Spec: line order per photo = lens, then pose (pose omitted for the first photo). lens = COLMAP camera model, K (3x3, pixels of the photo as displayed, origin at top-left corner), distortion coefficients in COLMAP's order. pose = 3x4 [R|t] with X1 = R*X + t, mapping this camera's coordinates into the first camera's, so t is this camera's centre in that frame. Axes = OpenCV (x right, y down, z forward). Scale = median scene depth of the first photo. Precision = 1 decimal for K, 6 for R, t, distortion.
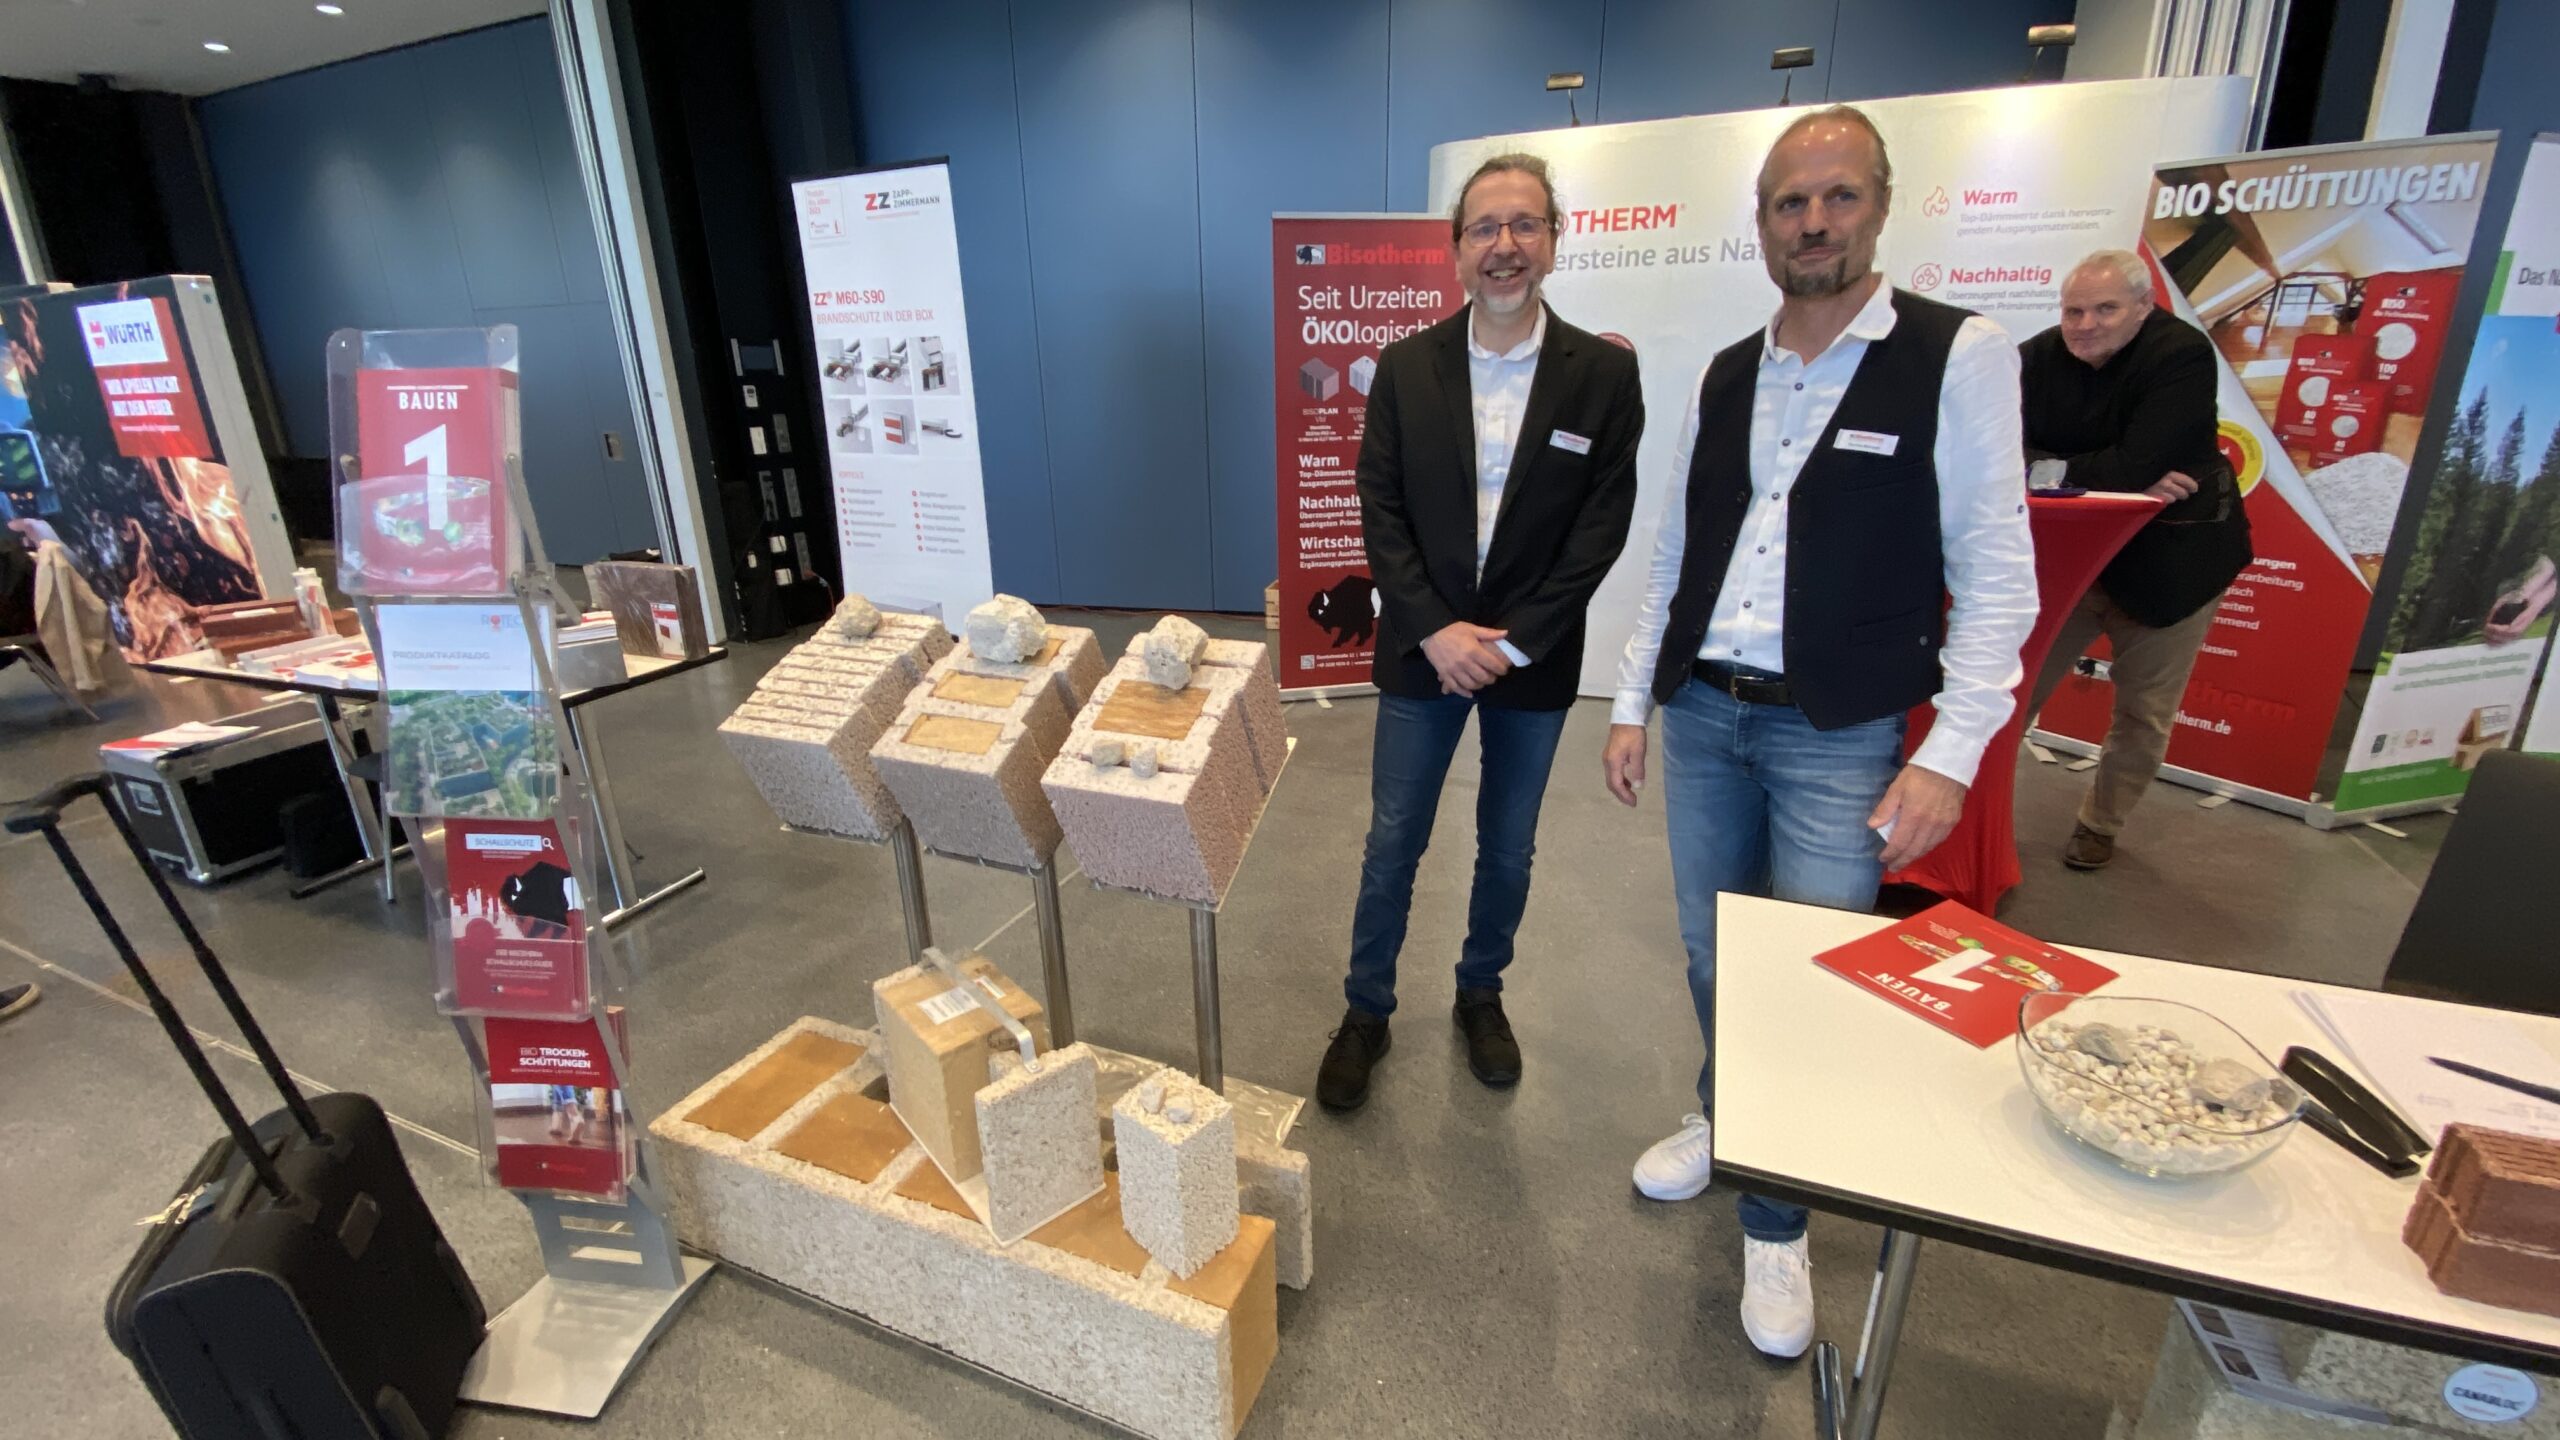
lens RADIAL K [[1059.4, 0, 1280.0], [0, 1059.4, 720.0], [0, 0, 1]] dist [0.019088, -0.020364]
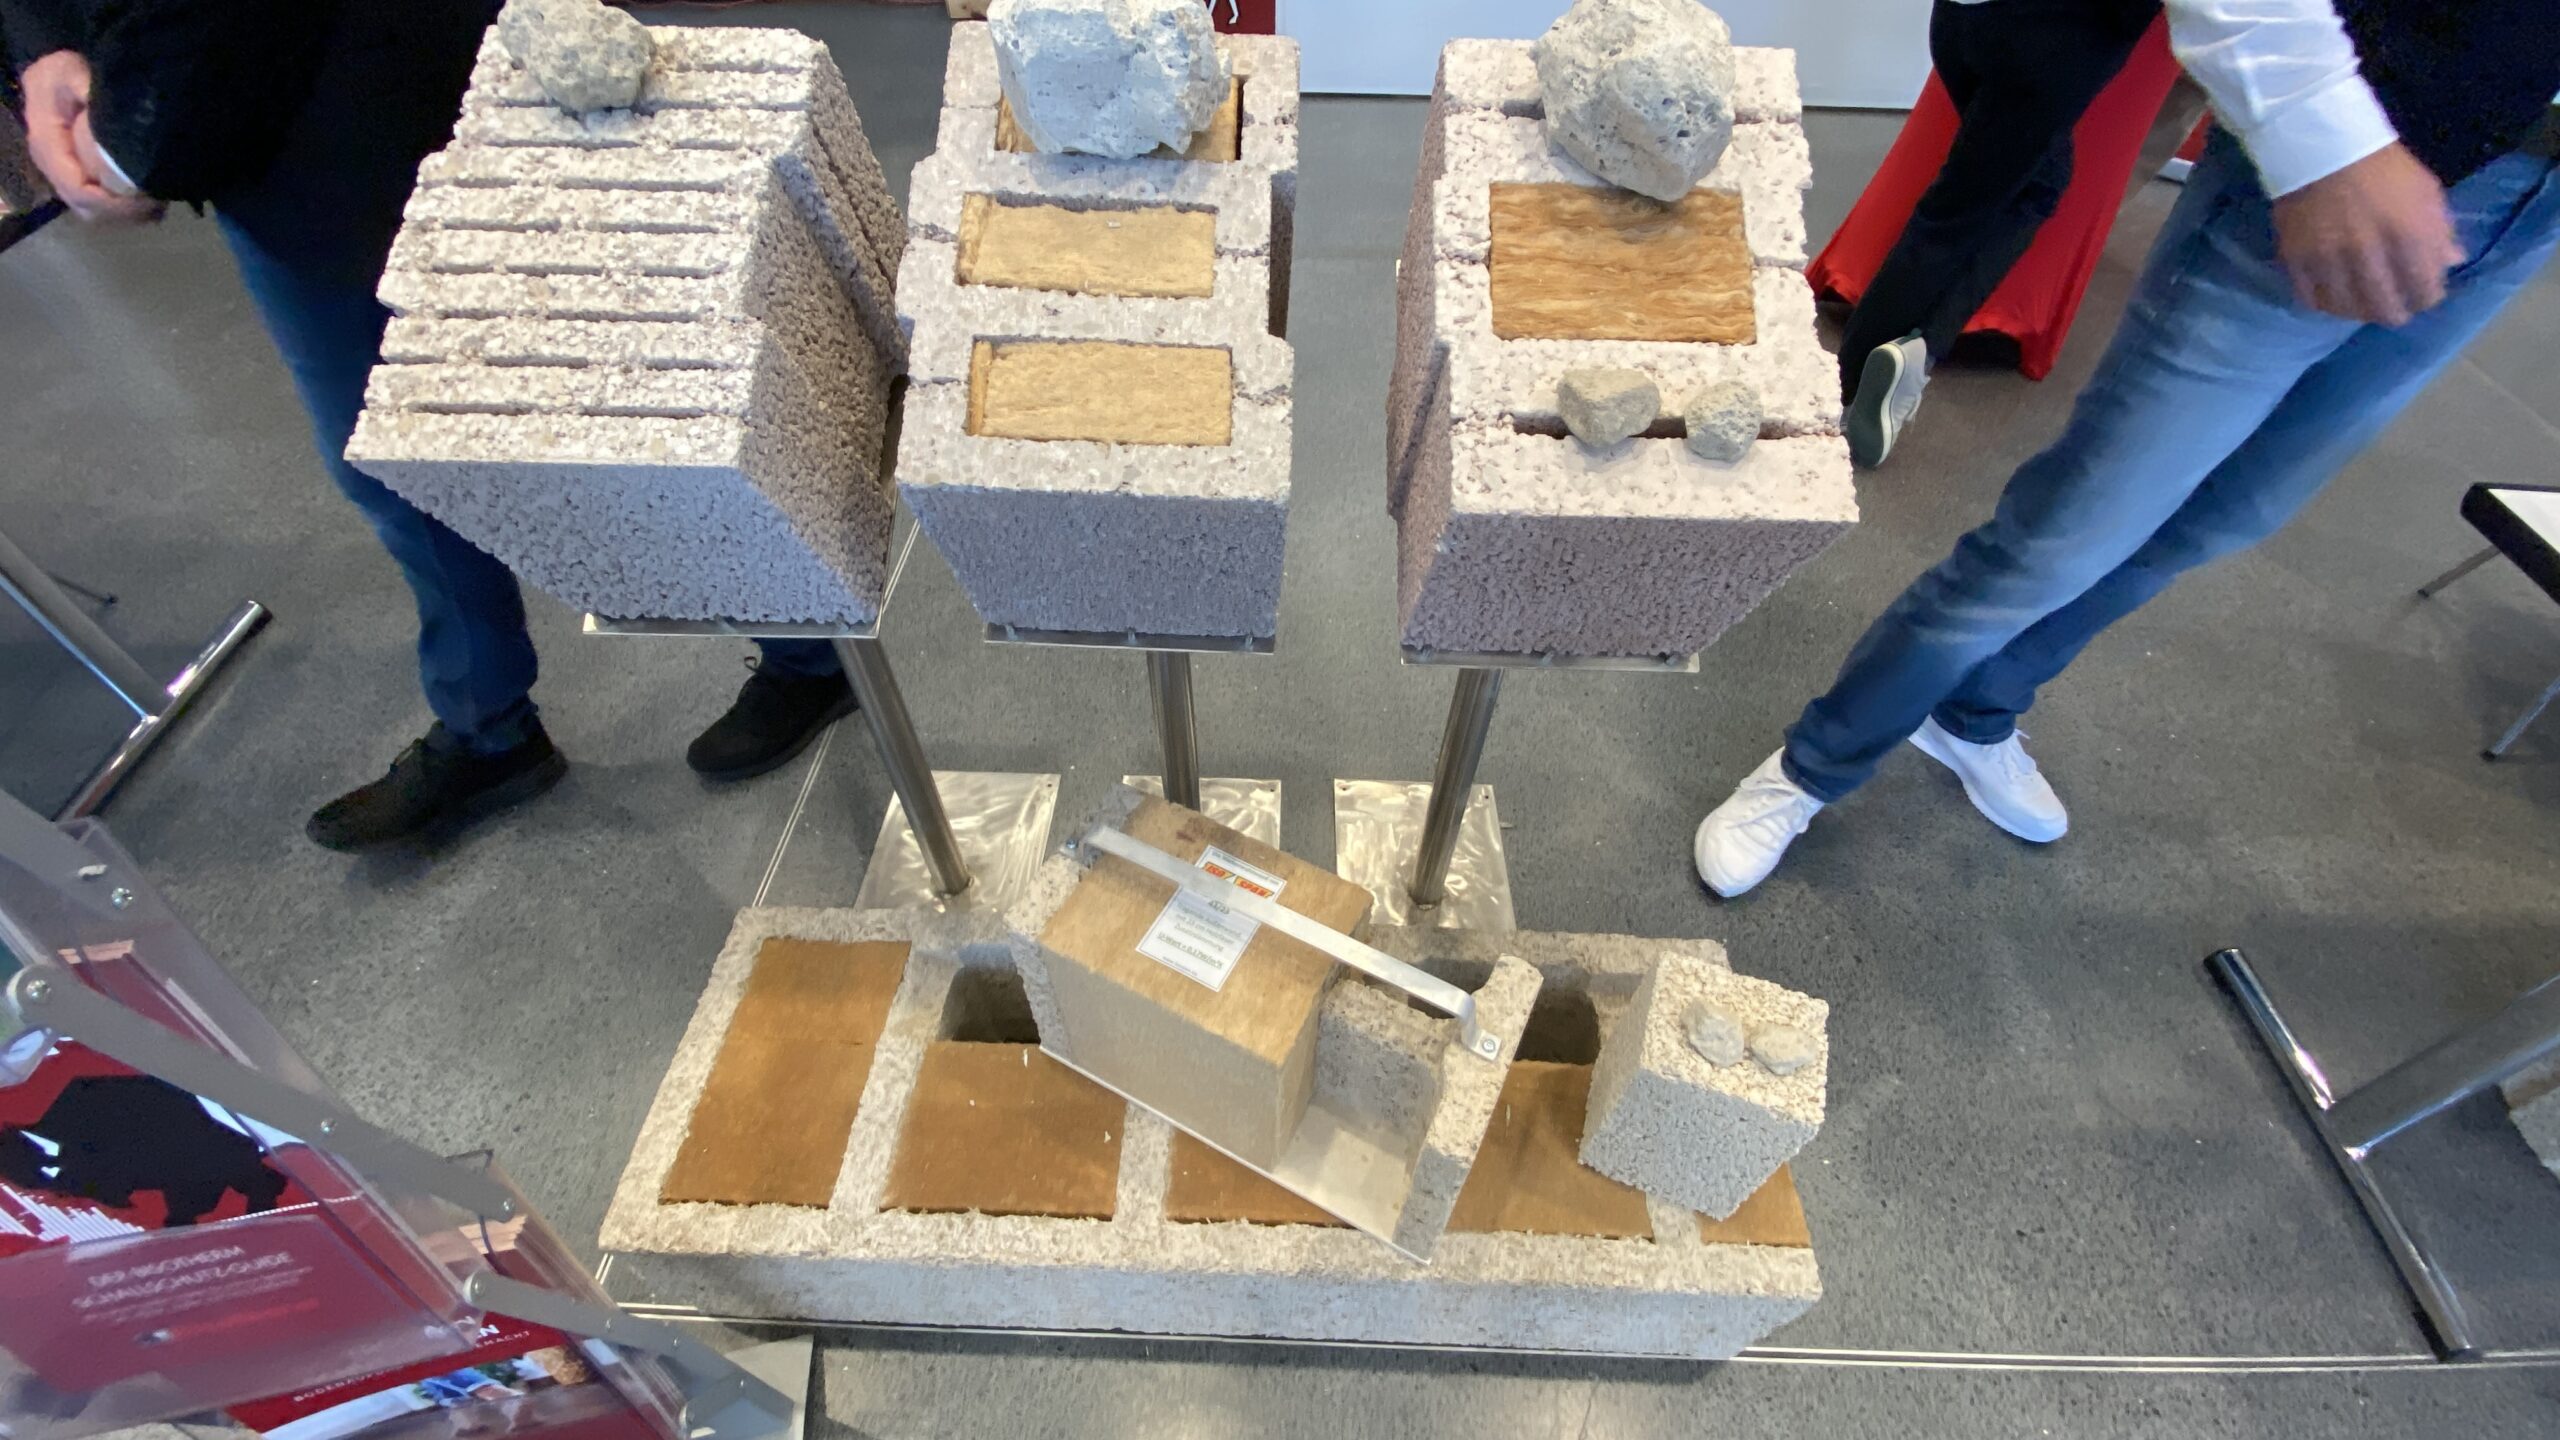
lens RADIAL K [[1059.4, 0, 1280.0], [0, 1059.4, 720.0], [0, 0, 1]] dist [0.019088, -0.020364]
pose [[0.931734, -0.246343, 0.266809, -0.359323], [0.083425, 0.860277, 0.502956, -0.068372], [-0.353429, -0.446362, 0.822100, 0.569966]]
